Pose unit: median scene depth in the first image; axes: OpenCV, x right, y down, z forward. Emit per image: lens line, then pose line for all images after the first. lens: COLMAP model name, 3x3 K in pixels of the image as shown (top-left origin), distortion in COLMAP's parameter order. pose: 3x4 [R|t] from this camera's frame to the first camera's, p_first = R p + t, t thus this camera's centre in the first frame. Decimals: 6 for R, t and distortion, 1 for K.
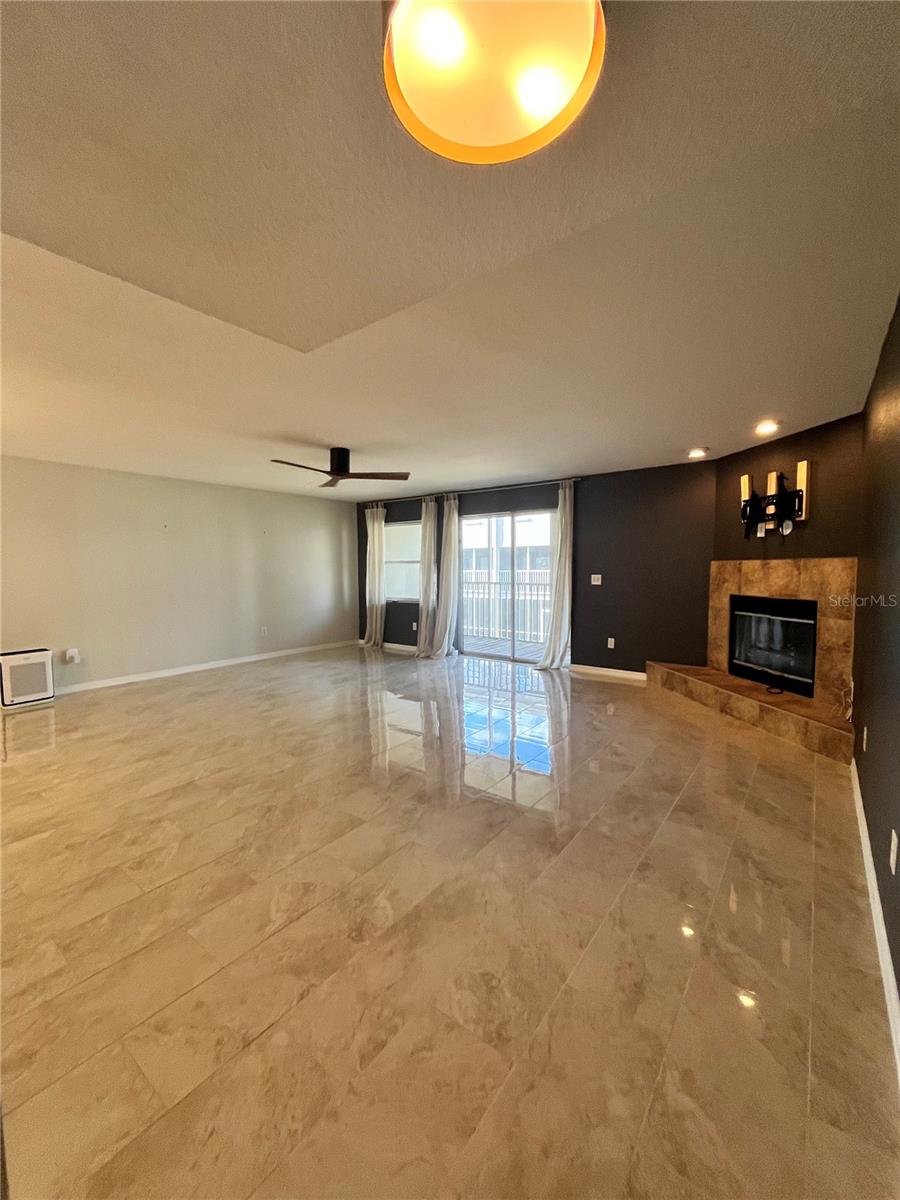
lens RADIAL K [[487.1, 0, 448.8], [0, 487.1, 603.6], [0, 0, 1]] dist [0.000593, 0.000011]
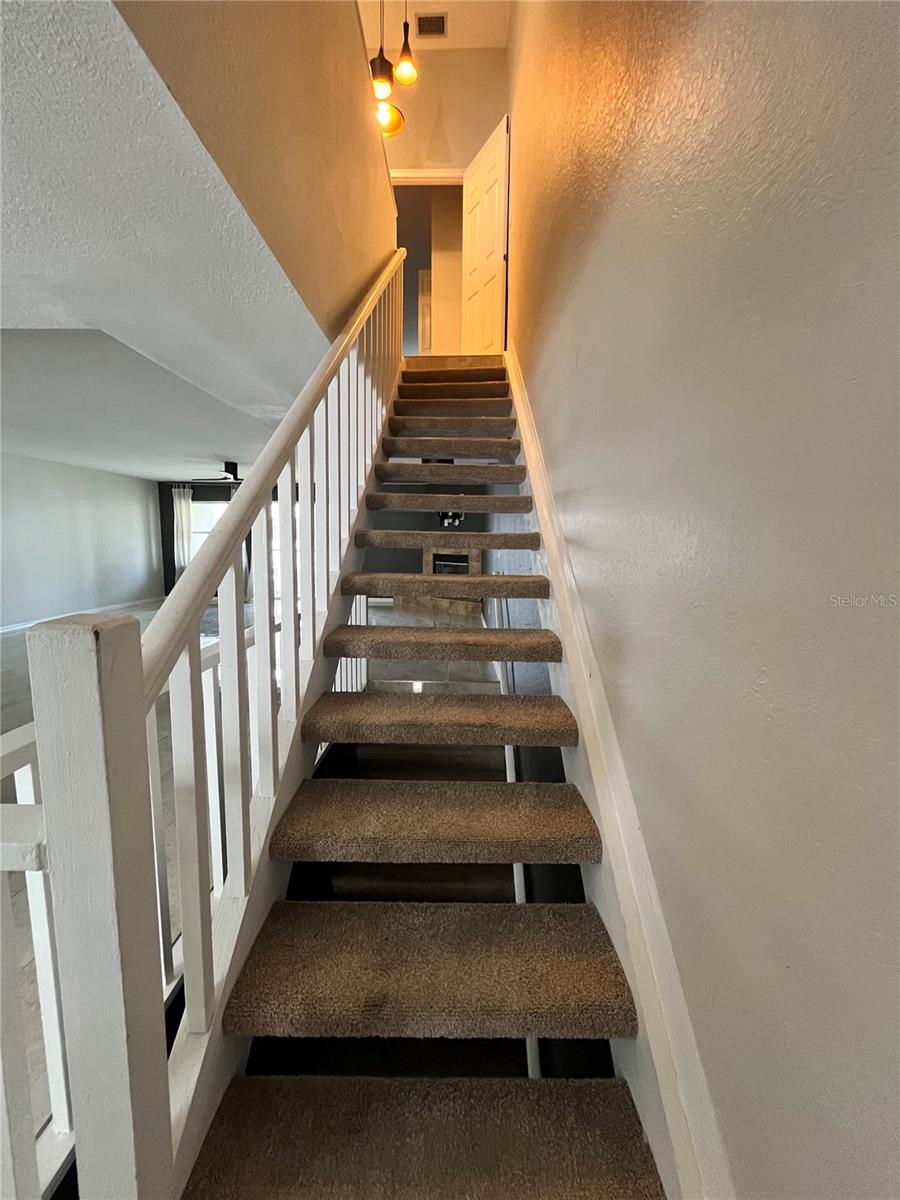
lens RADIAL K [[487.1, 0, 449.1], [0, 487.1, 599.3], [0, 0, 1]] dist [0.000593, 0.000011]
pose [[0.809156, -0.058209, 0.584704, -0.480126], [0.028535, 0.997800, 0.059846, 0.044166], [-0.586901, -0.031740, 0.809036, -0.580300]]
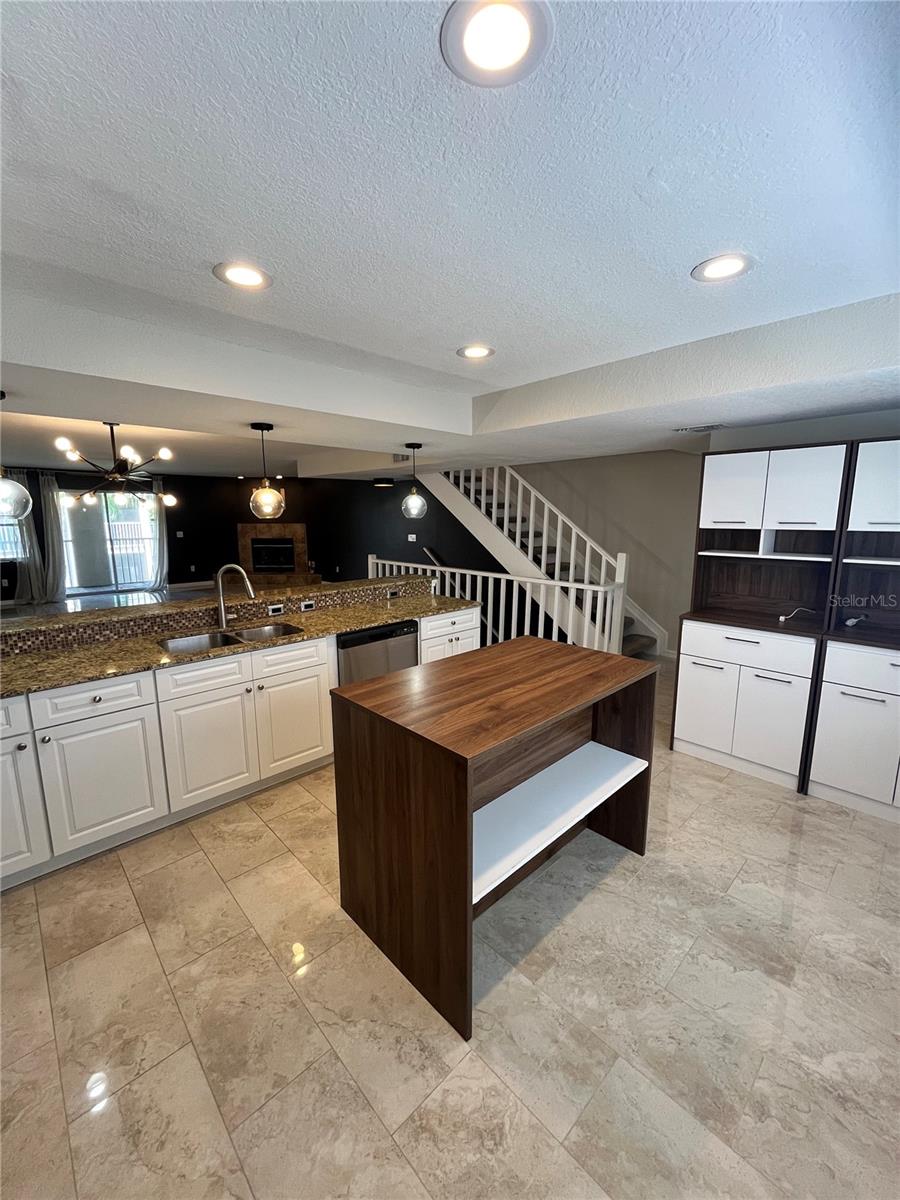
lens RADIAL K [[487.1, 0, 449.2], [0, 487.1, 600.4], [0, 0, 1]] dist [0.000593, 0.000011]
pose [[0.162681, -0.165666, 0.972671, -1.393690], [0.073659, 0.985092, 0.155462, -0.015719], [-0.983925, 0.046355, 0.172459, -0.288876]]
